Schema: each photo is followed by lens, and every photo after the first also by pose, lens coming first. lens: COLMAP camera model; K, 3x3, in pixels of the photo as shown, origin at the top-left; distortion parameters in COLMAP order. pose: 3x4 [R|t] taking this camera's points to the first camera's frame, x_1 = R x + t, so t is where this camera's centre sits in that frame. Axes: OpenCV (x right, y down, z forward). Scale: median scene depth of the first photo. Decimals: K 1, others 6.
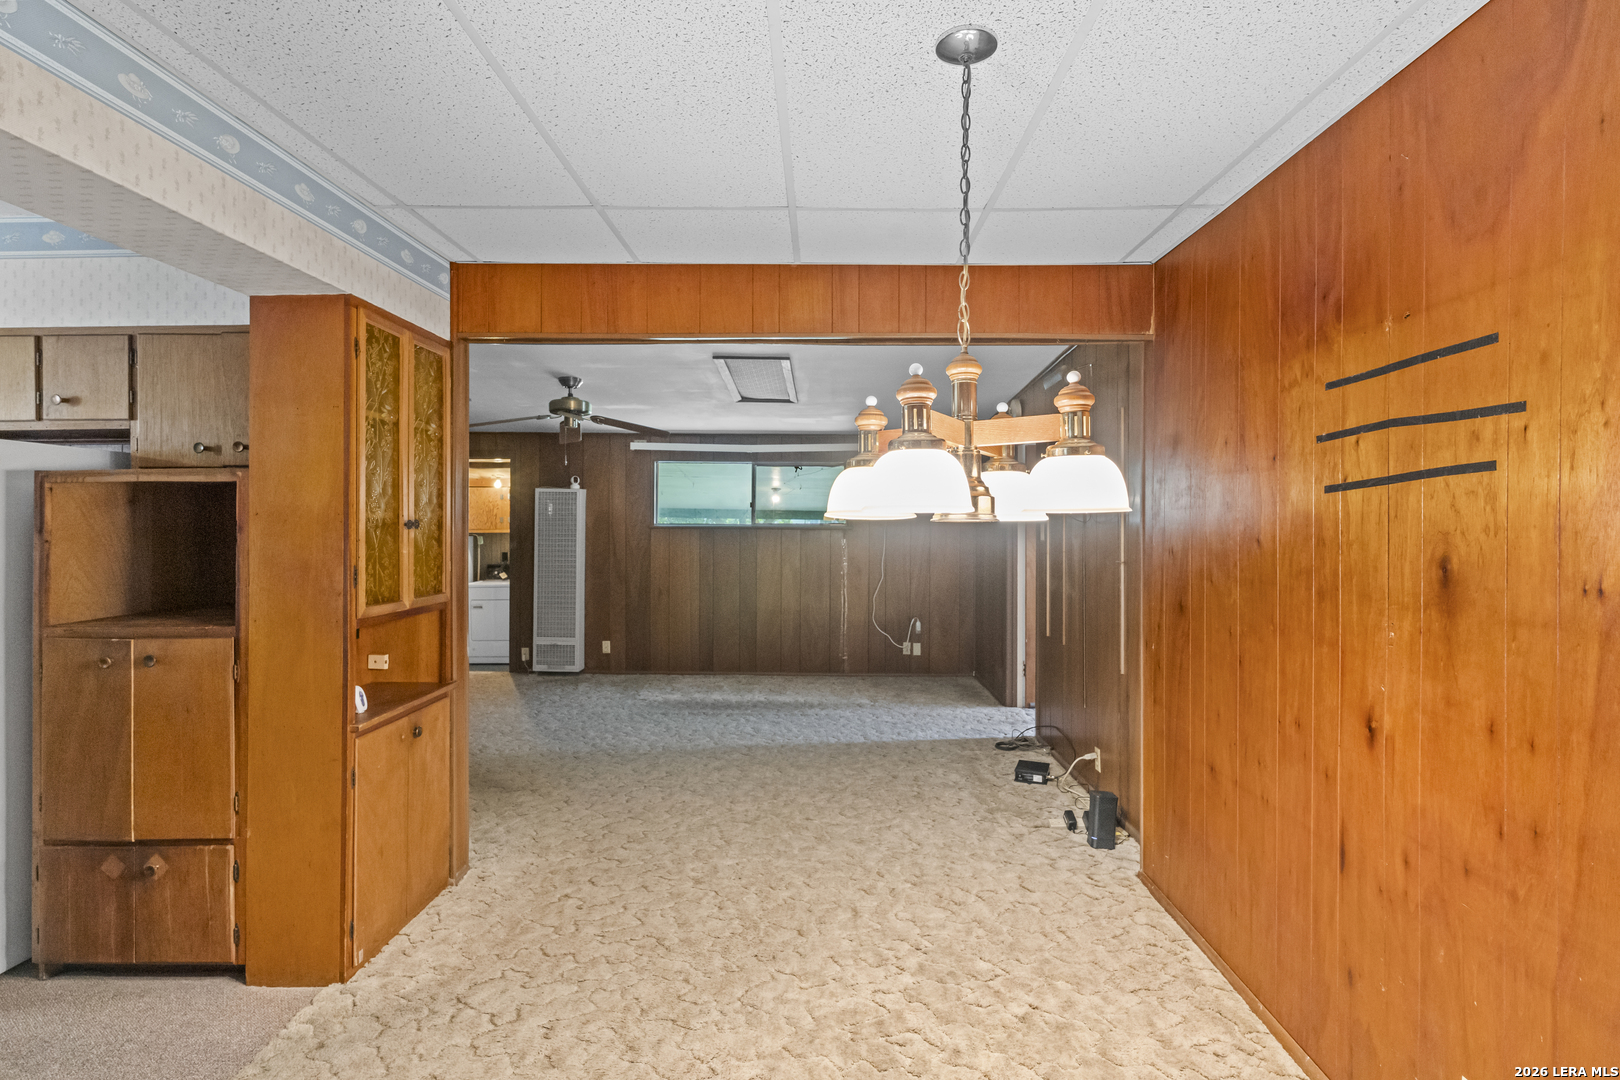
lens RADIAL K [[776.2, 0, 814.9], [0, 776.2, 525.5], [0, 0, 1]] dist [-0.000020, -0.000449]
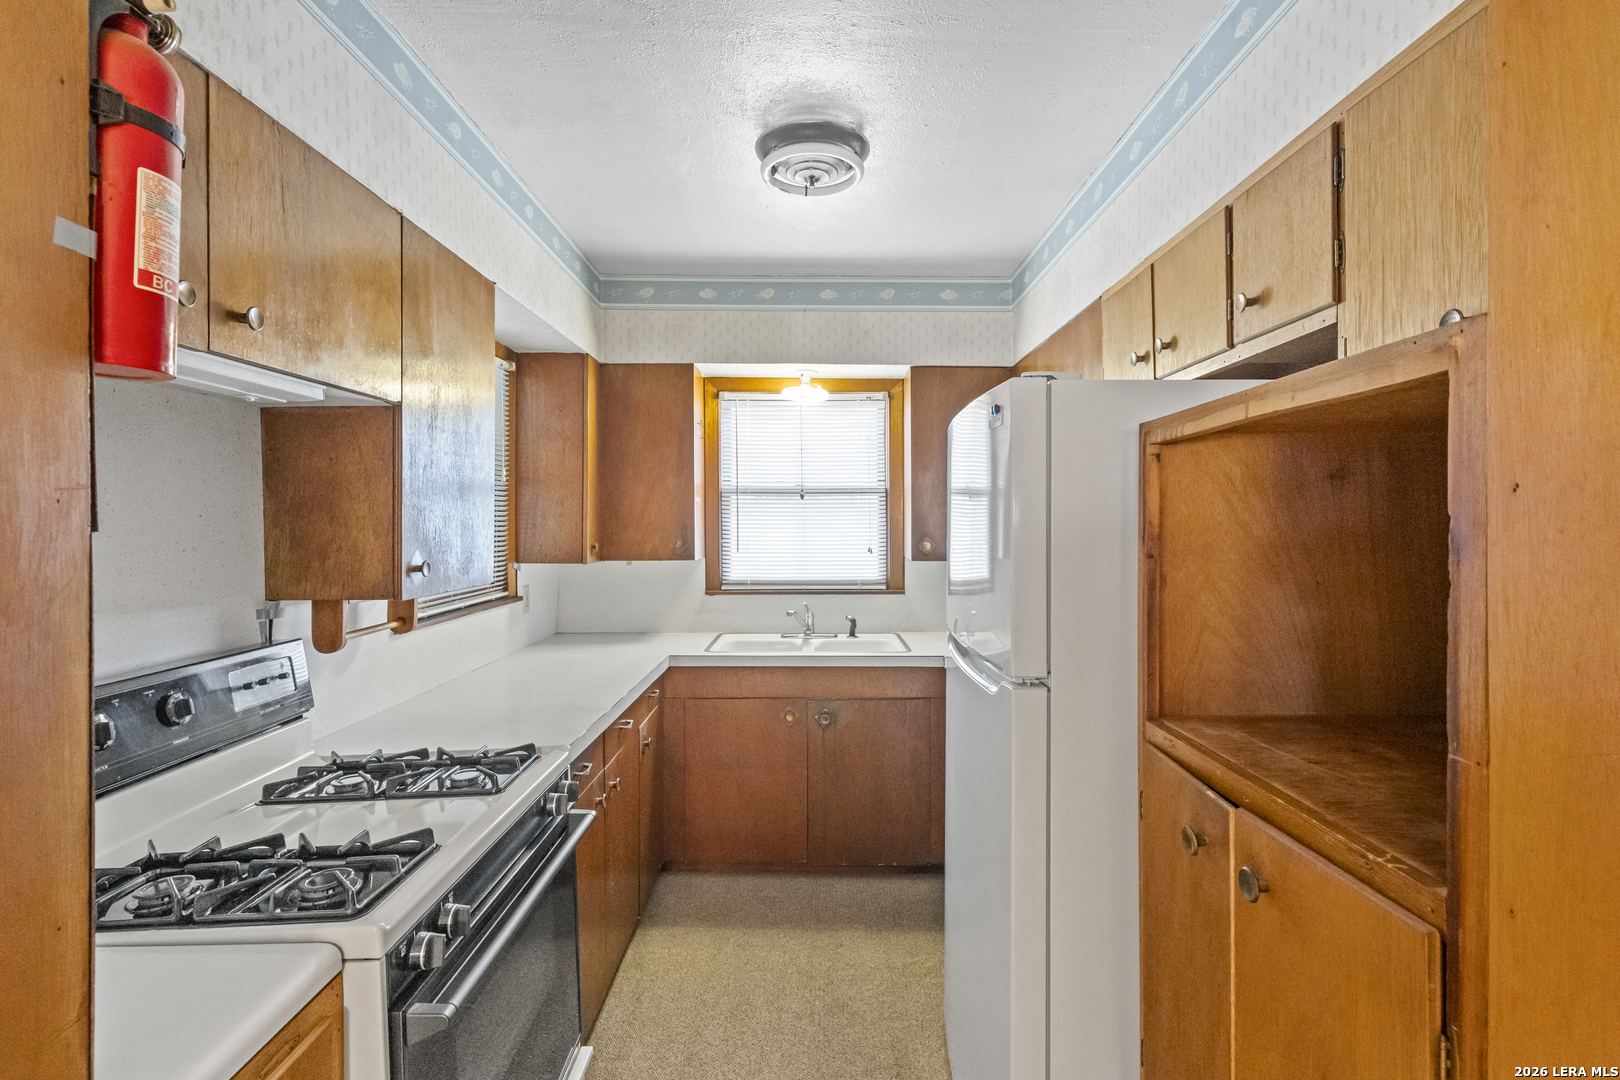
lens RADIAL K [[776.2, 0, 814.9], [0, 776.2, 525.5], [0, 0, 1]] dist [-0.000020, -0.000449]
pose [[0.020796, 0.001029, -0.999783, -0.417752], [0.000462, 0.999999, 0.001038, -0.002295], [0.999784, -0.000483, 0.020795, 0.675890]]
